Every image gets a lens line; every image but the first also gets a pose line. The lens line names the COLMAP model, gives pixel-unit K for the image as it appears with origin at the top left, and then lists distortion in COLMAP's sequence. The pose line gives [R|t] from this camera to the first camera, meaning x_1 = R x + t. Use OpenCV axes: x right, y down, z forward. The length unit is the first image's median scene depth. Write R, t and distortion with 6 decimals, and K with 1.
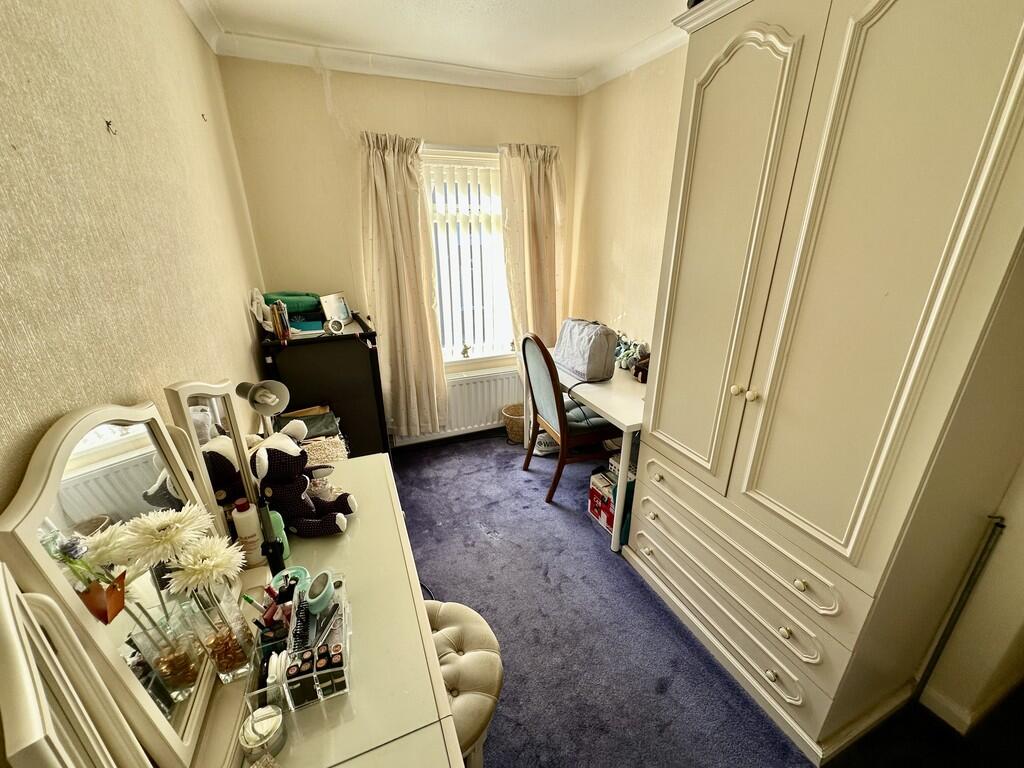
lens RADIAL K [[408.7, 0, 513.4], [0, 408.7, 381.7], [0, 0, 1]] dist [-0.000879, 0.000713]
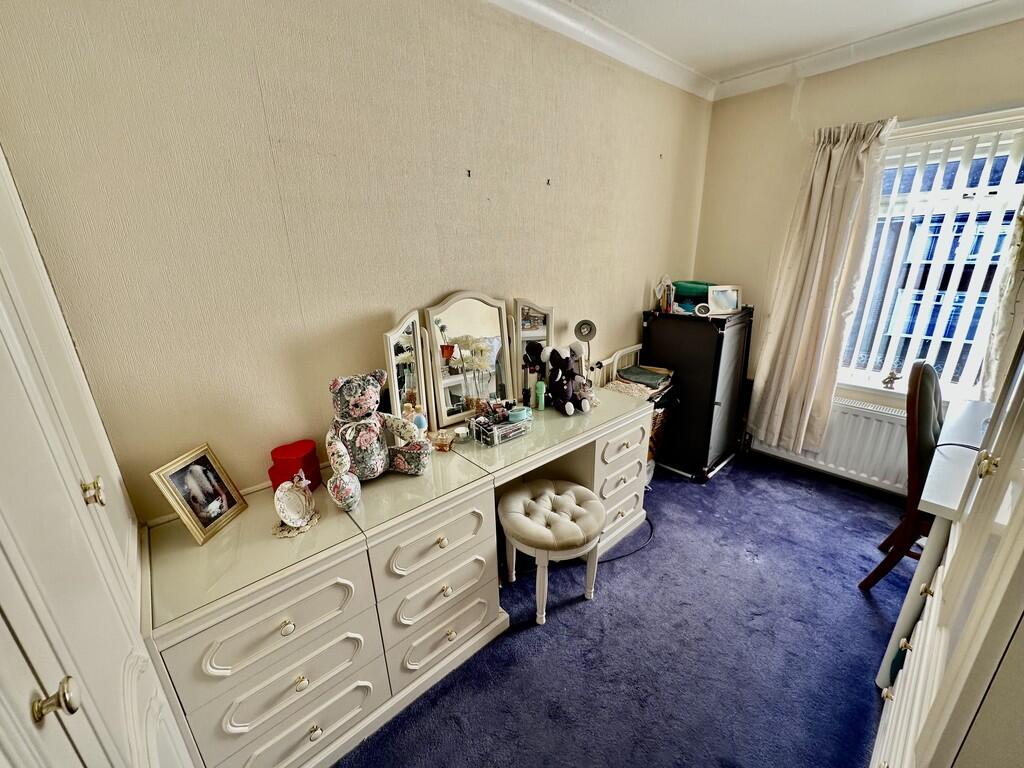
lens RADIAL K [[408.7, 0, 516.8], [0, 408.7, 384.5], [0, 0, 1]] dist [-0.000879, 0.000713]
pose [[0.332442, 0.292037, -0.896770, 0.451325], [-0.313772, 0.930933, 0.186845, 0.011523], [0.889399, 0.219266, 0.401114, 0.078826]]
